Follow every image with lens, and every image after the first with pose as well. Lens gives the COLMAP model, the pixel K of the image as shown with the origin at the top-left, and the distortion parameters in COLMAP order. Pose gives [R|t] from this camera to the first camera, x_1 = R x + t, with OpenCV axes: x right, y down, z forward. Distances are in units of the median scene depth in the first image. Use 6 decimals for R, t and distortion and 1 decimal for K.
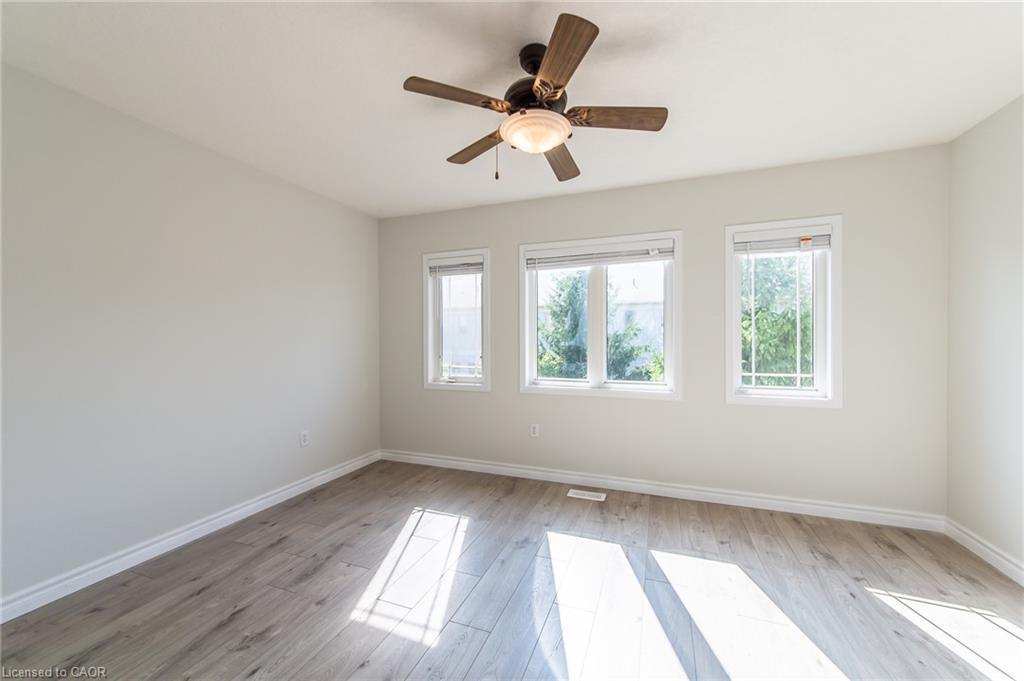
lens RADIAL K [[377.2, 0, 516.9], [0, 377.2, 339.5], [0, 0, 1]] dist [0.008972, 0.000905]
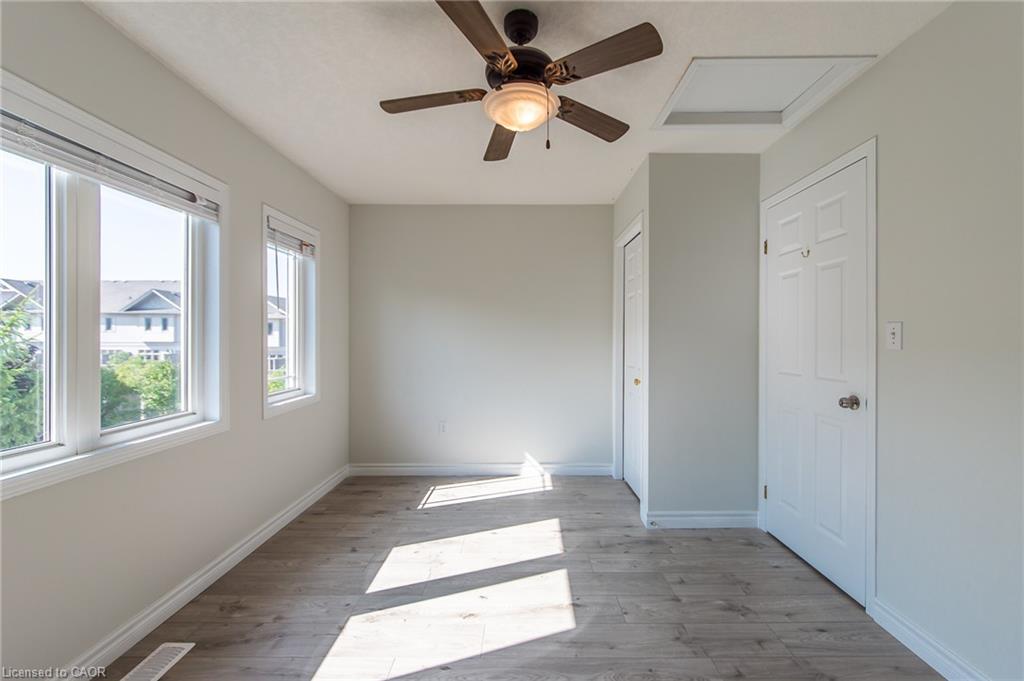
lens RADIAL K [[430.6, 0, 521.3], [0, 430.6, 337.5], [0, 0, 1]] dist [0.023237, 0.000533]
pose [[-0.339910, 0.007802, 0.940426, -0.585823], [0.014025, 0.999896, -0.003226, 0.004663], [-0.940353, 0.012093, -0.339984, 0.880285]]
